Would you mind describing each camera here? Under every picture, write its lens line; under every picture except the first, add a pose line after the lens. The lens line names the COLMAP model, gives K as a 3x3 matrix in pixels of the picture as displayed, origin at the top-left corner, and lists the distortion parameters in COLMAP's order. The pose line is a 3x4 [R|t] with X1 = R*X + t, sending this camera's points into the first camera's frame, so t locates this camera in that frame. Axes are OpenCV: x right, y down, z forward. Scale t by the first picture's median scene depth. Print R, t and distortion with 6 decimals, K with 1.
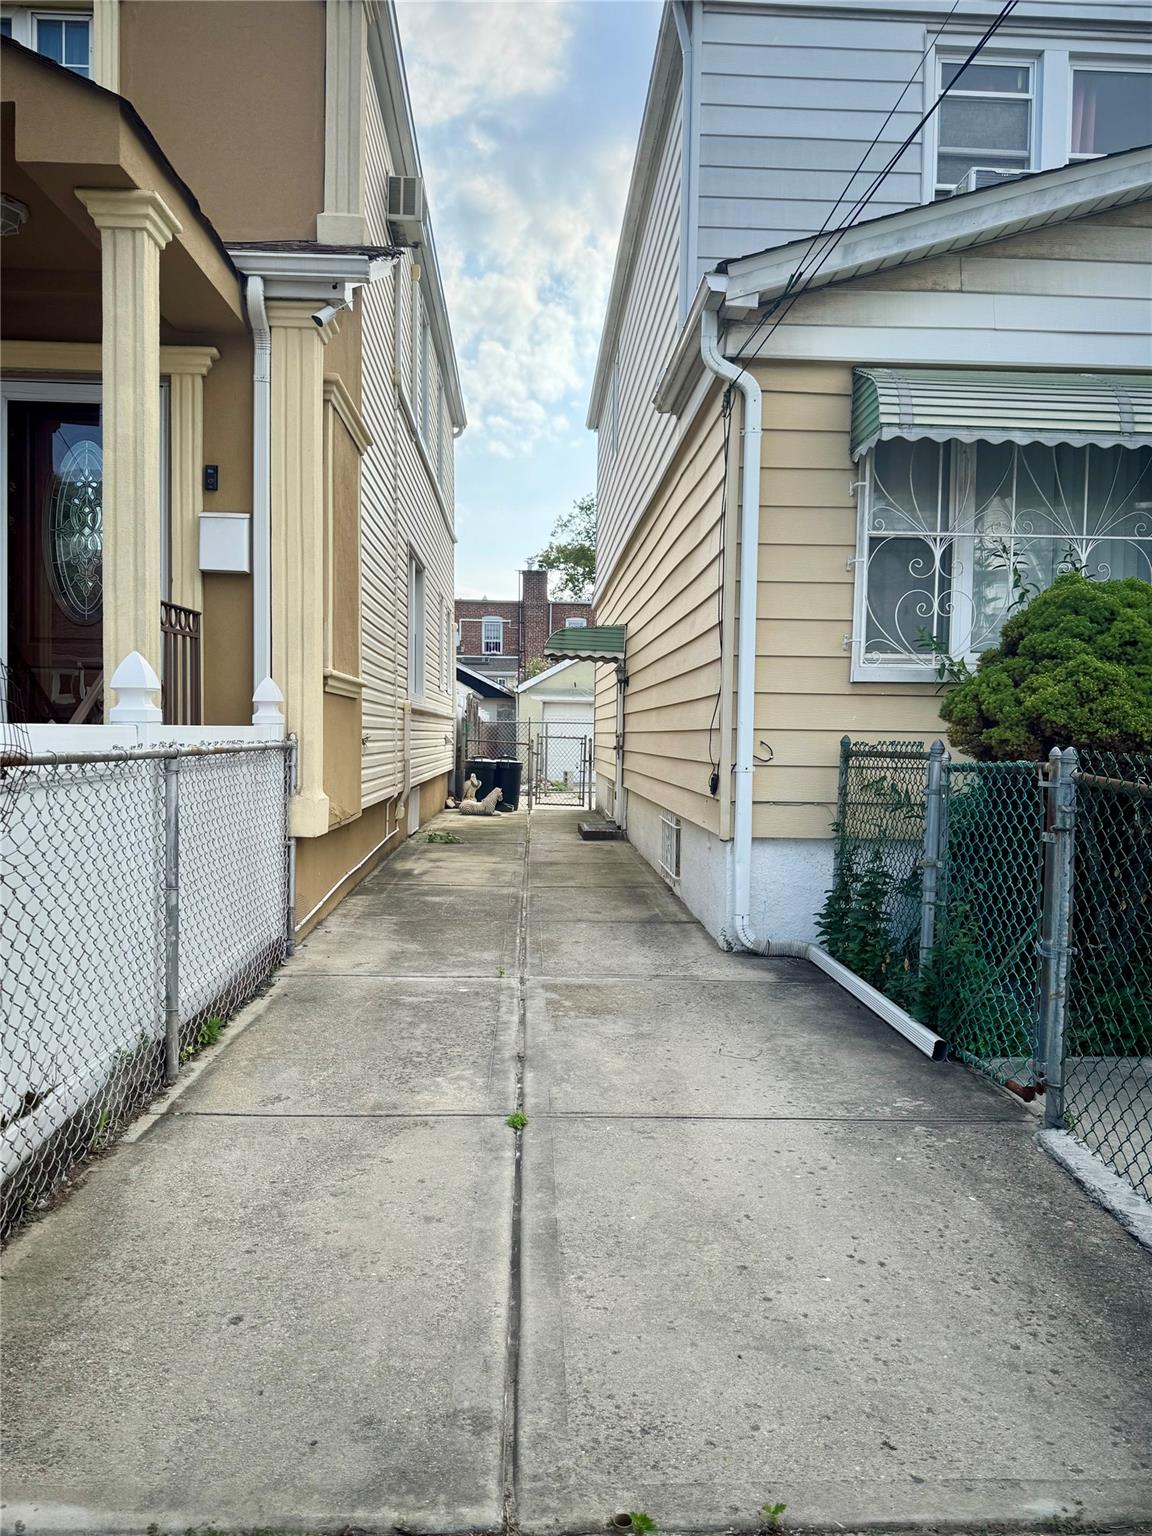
lens RADIAL K [[1116.6, 0, 576.0], [0, 1116.6, 768.0], [0, 0, 1]] dist [0.089902, -0.098494]
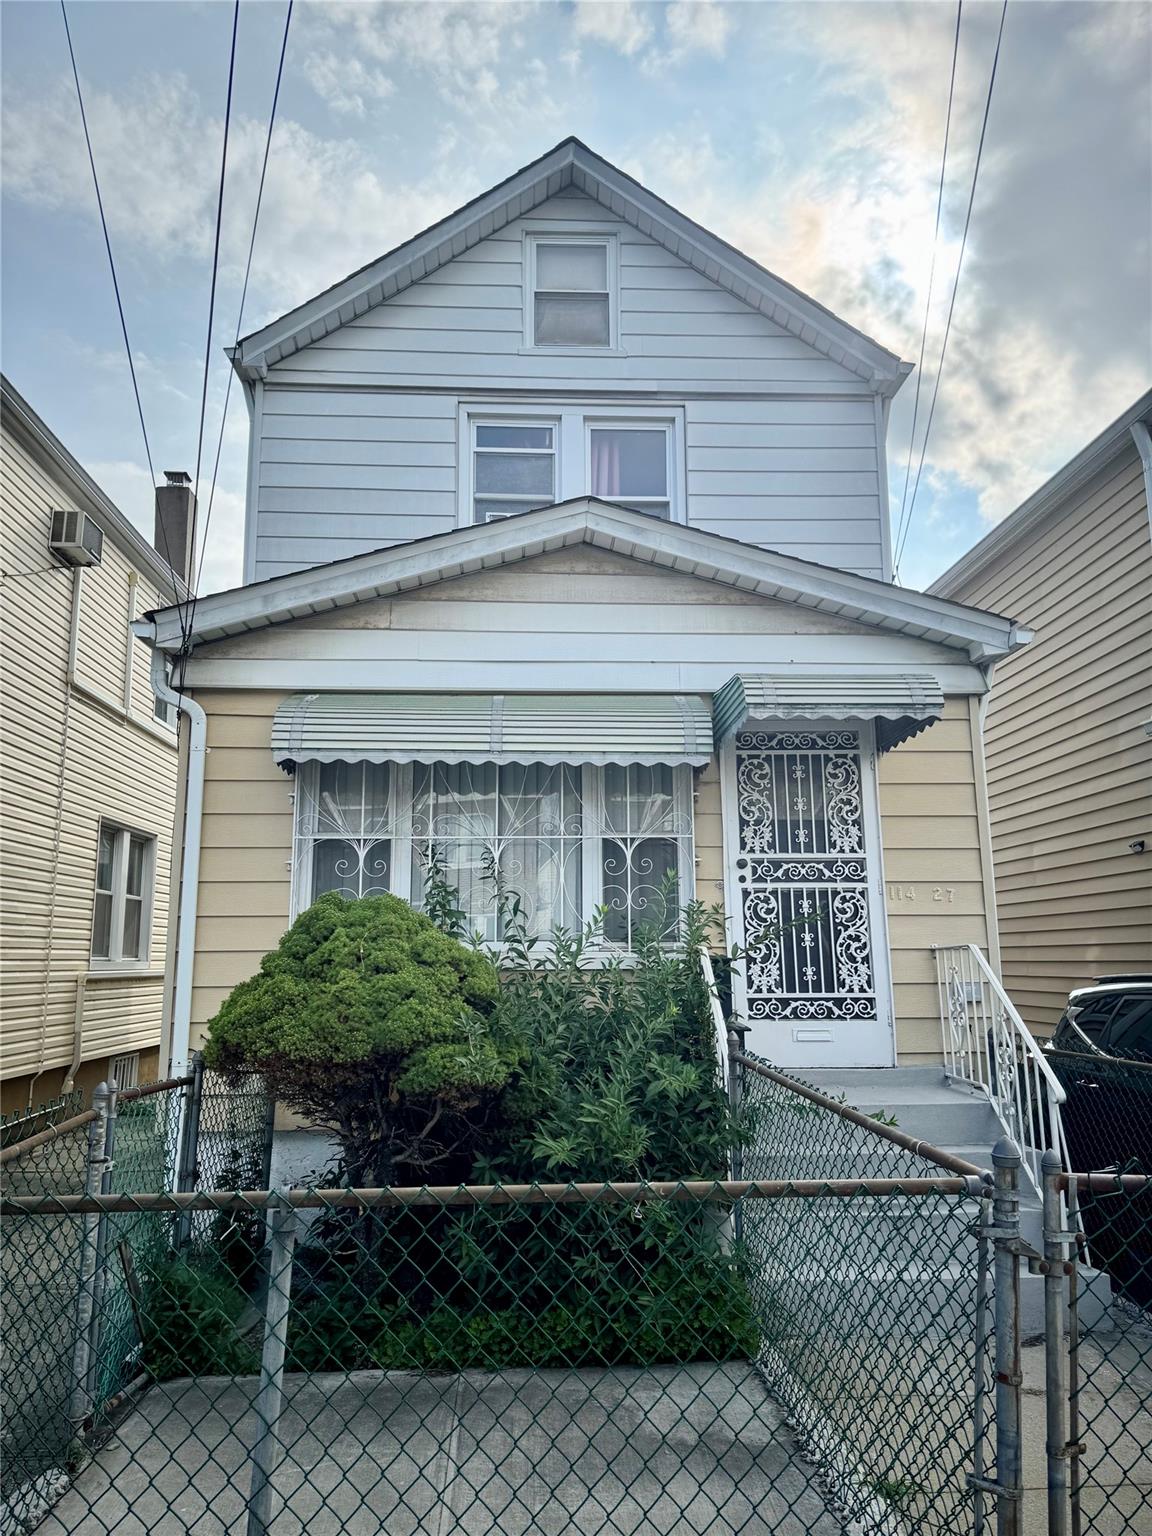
lens RADIAL K [[1116.6, 0, 576.0], [0, 1116.6, 768.0], [0, 0, 1]] dist [0.089902, -0.098494]
pose [[0.999678, -0.023775, 0.008879, 0.525645], [0.025066, 0.979724, -0.198777, -0.050488], [-0.003973, 0.198936, 0.980004, -0.091166]]
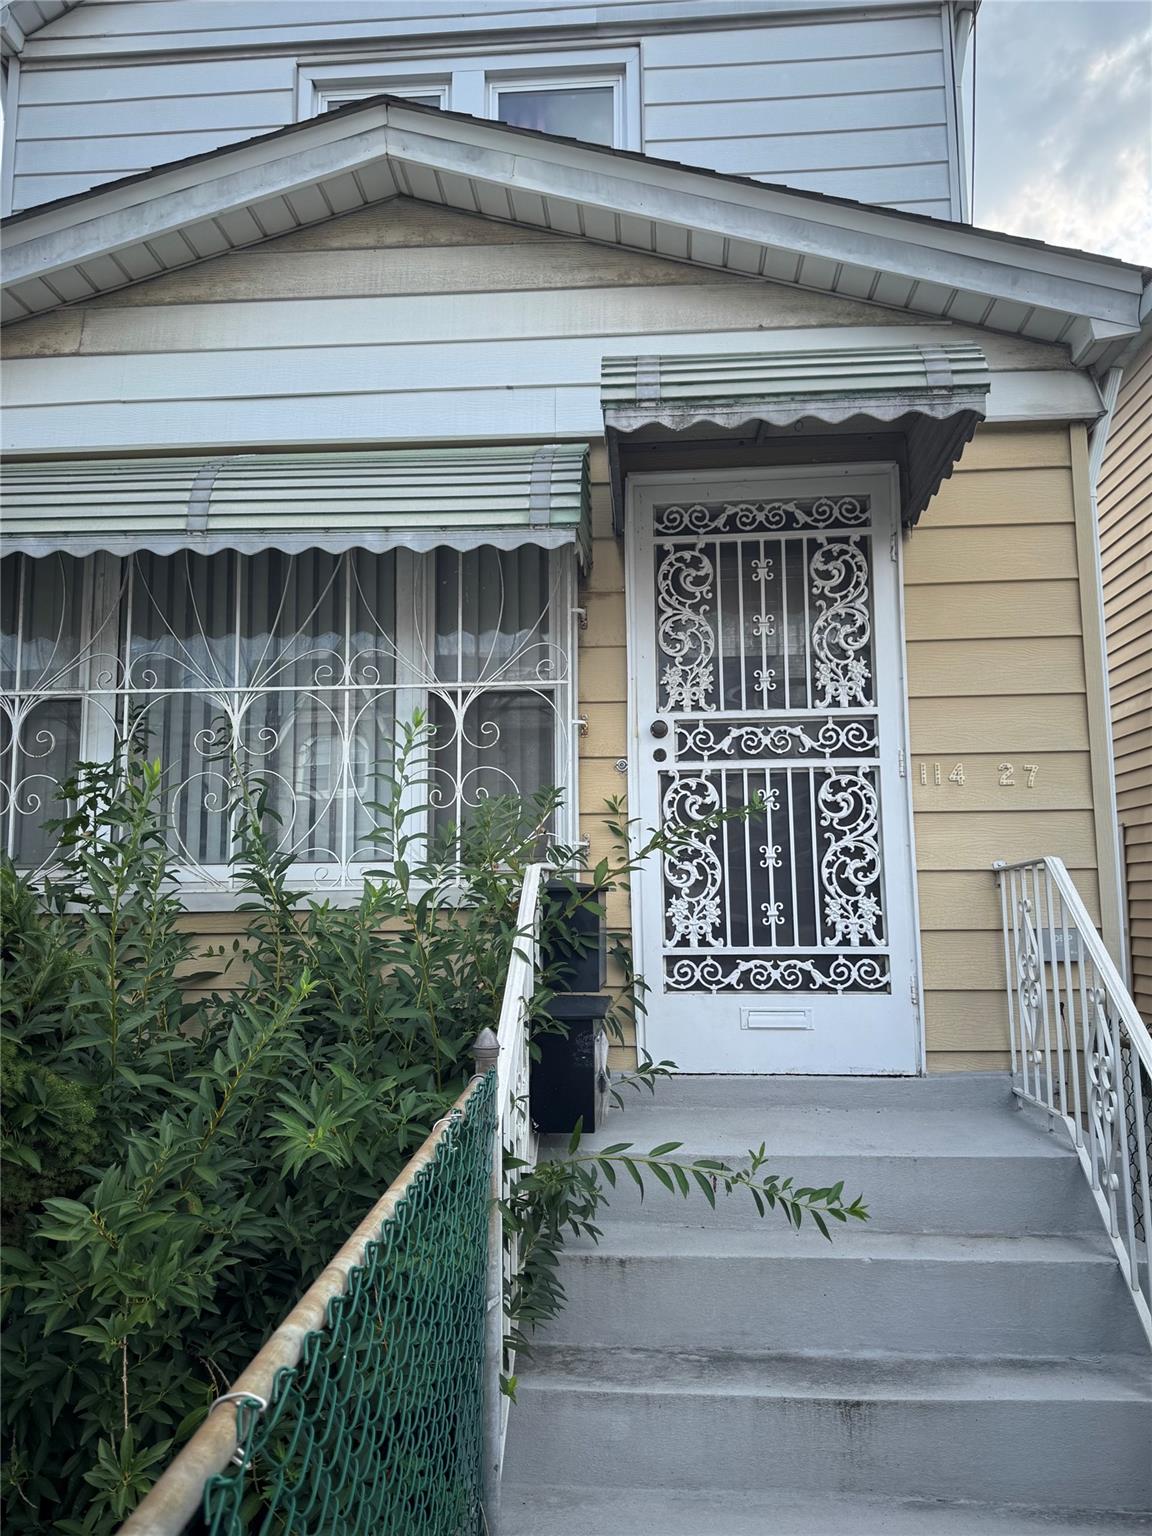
lens RADIAL K [[1166.5, 0, 577.9], [0, 1166.5, 787.1], [0, 0, 1]] dist [0.103974, -0.190004]
pose [[0.992984, -0.038305, -0.111870, 0.731191], [0.023457, 0.991086, -0.131145, -0.052886], [0.115896, 0.127601, 0.985031, 0.358848]]
